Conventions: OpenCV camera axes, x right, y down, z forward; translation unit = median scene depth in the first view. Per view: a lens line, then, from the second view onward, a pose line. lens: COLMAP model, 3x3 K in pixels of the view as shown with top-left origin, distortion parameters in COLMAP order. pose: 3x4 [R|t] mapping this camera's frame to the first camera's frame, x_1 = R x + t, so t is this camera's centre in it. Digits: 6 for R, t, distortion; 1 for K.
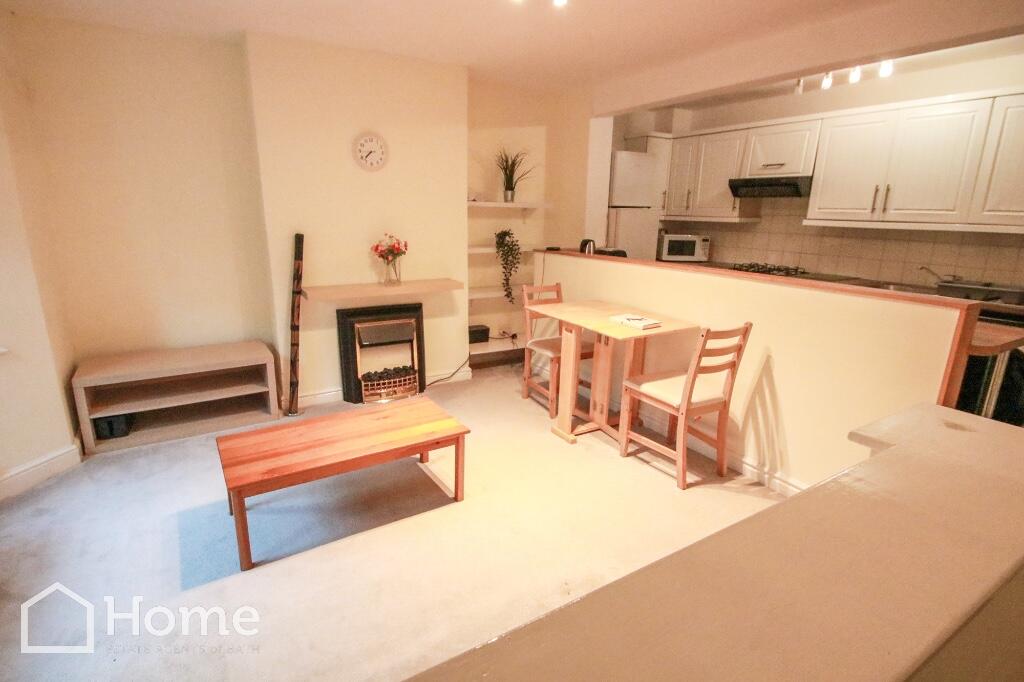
lens RADIAL K [[500.3, 0, 513.9], [0, 500.3, 346.2], [0, 0, 1]] dist [-0.017907, -0.001960]
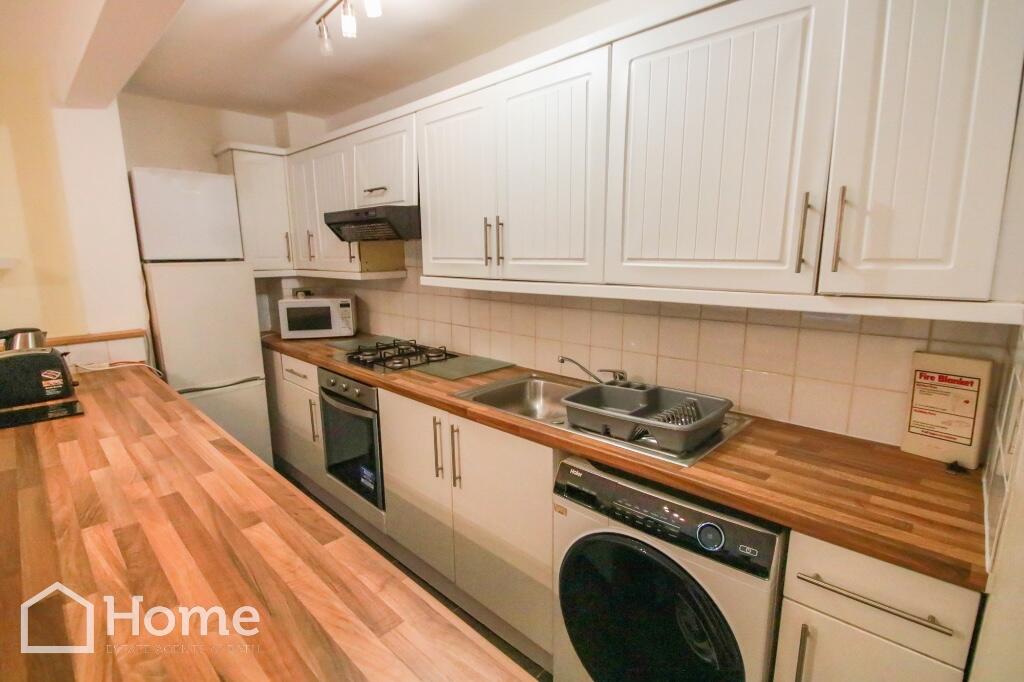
lens RADIAL K [[484.5, 0, 514.7], [0, 484.5, 346.2], [0, 0, 1]] dist [-0.017510, -0.008174]
pose [[0.961212, -0.067608, 0.267398, 0.489298], [0.087386, 0.994196, -0.062754, -0.113742], [-0.261603, 0.083687, 0.961541, 0.379545]]
